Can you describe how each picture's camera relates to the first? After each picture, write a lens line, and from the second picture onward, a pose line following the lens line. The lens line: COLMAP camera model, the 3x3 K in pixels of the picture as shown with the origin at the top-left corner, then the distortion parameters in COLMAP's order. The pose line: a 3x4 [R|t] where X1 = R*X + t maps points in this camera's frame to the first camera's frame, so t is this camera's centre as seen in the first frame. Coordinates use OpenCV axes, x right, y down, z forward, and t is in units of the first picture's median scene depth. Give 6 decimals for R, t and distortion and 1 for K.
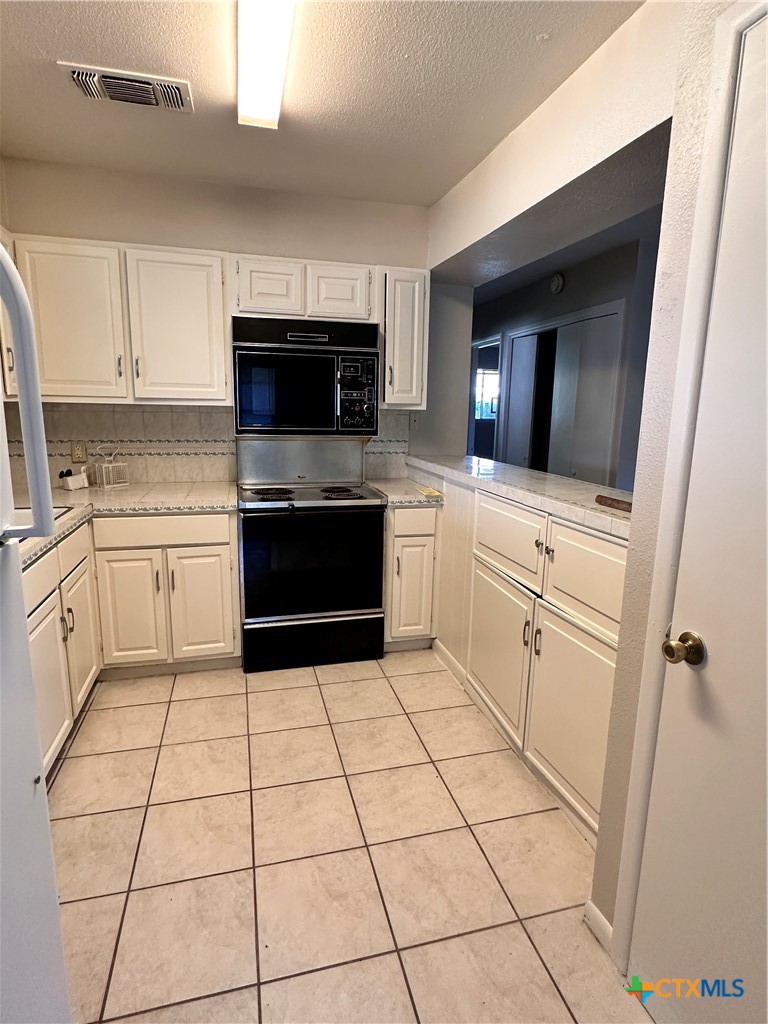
lens RADIAL K [[544.9, 0, 382.3], [0, 544.9, 508.5], [0, 0, 1]] dist [-0.006517, 0.000445]
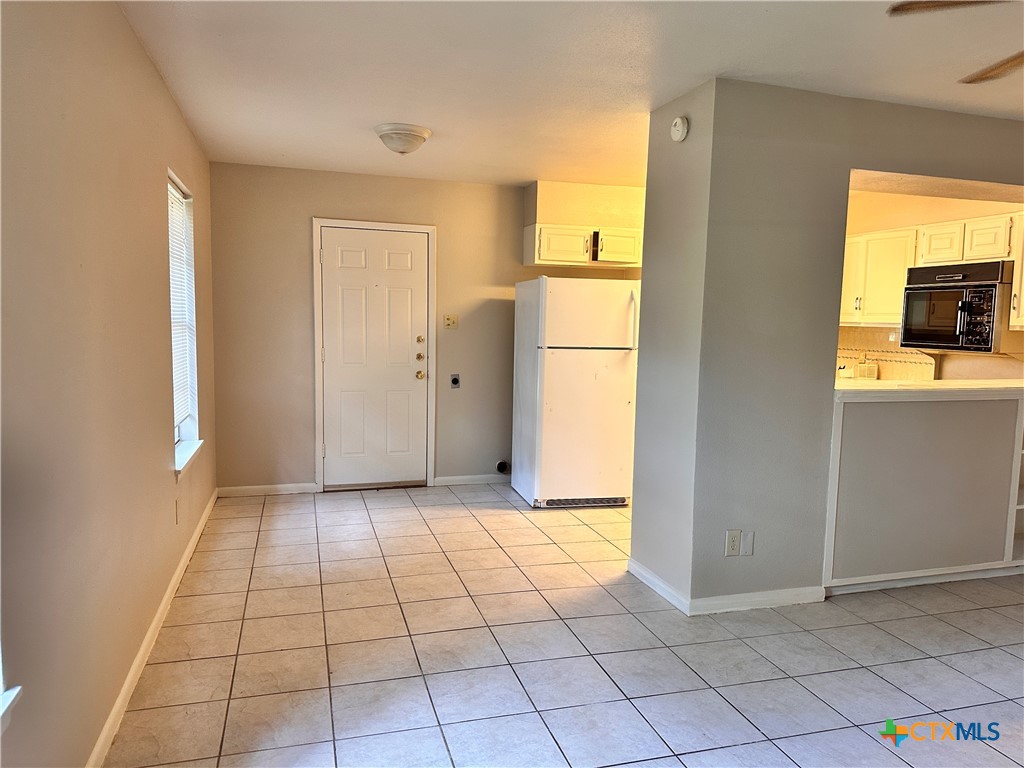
lens RADIAL K [[718.2, 0, 511.1], [0, 718.2, 389.7], [0, 0, 1]] dist [0.030954, -0.044318]
pose [[0.032653, 0.082729, -0.996037, 1.660689], [-0.209115, 0.975077, 0.074133, 0.052425], [0.977346, 0.205865, 0.049140, -0.092922]]
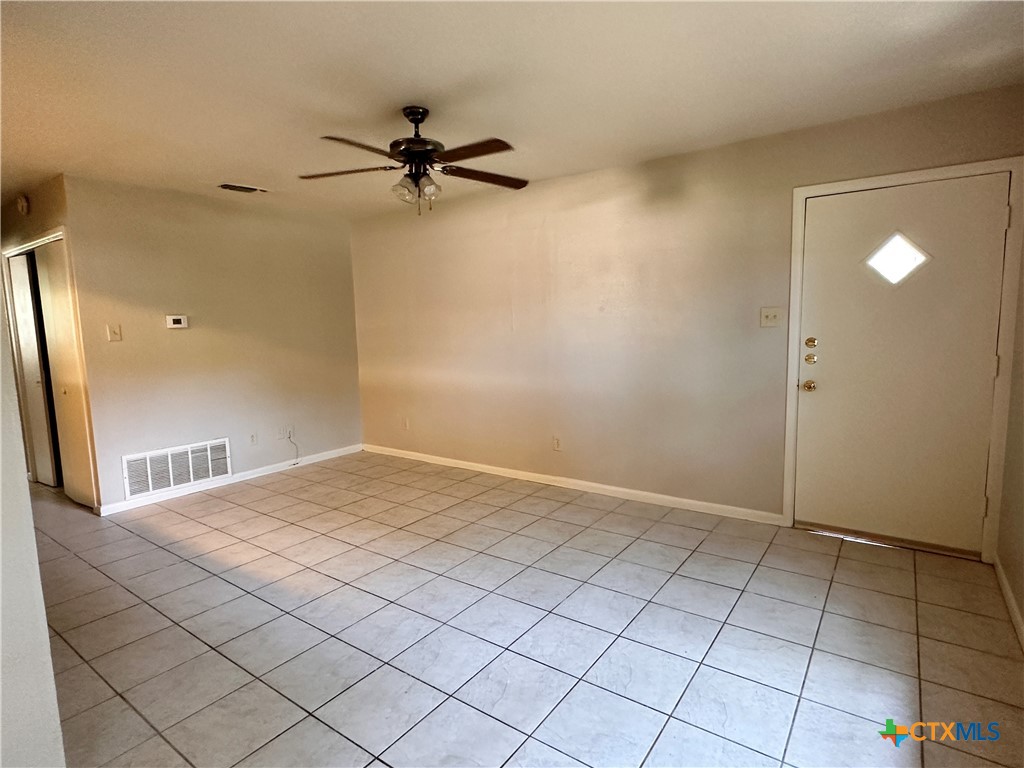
lens RADIAL K [[544.9, 0, 519.2], [0, 544.9, 382.9], [0, 0, 1]] dist [-0.006517, 0.000445]
pose [[0.751828, -0.111140, 0.649925, 0.512227], [0.163130, 0.986401, -0.020028, 0.108984], [-0.638861, 0.121080, 0.759735, -0.434400]]
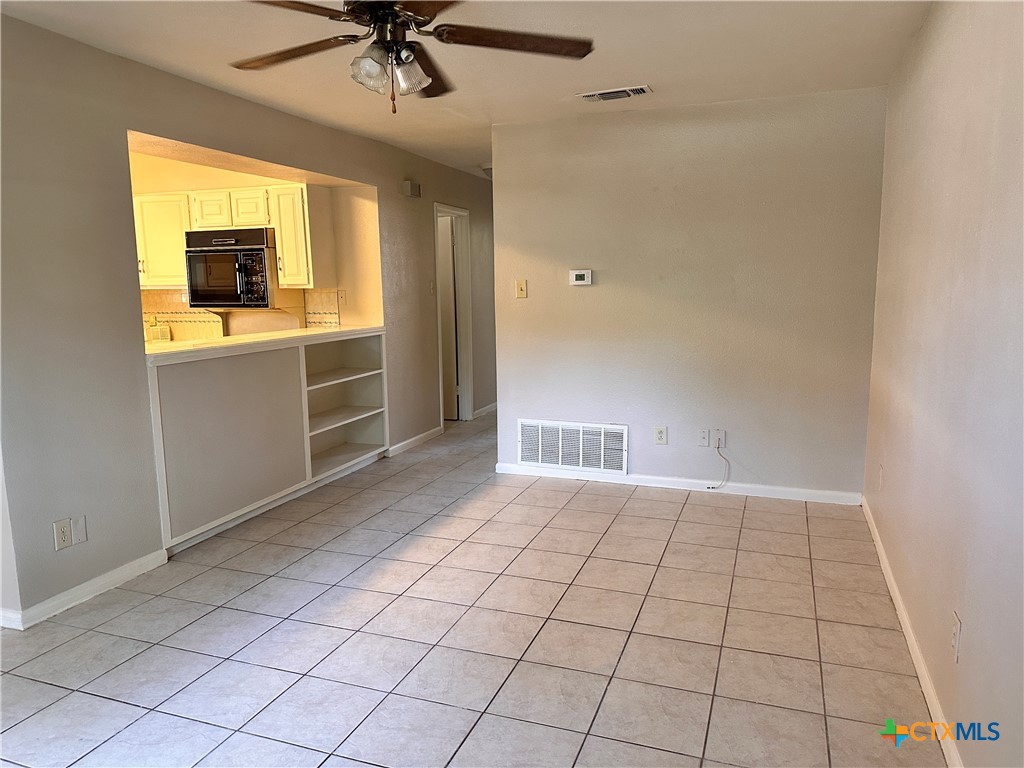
lens RADIAL K [[718.2, 0, 518.6], [0, 718.2, 389.2], [0, 0, 1]] dist [0.030954, -0.044318]
pose [[0.828004, 0.054825, -0.558036, 1.667049], [-0.079332, 0.996652, -0.019794, 0.061450], [0.555082, 0.060660, 0.829581, -0.157774]]
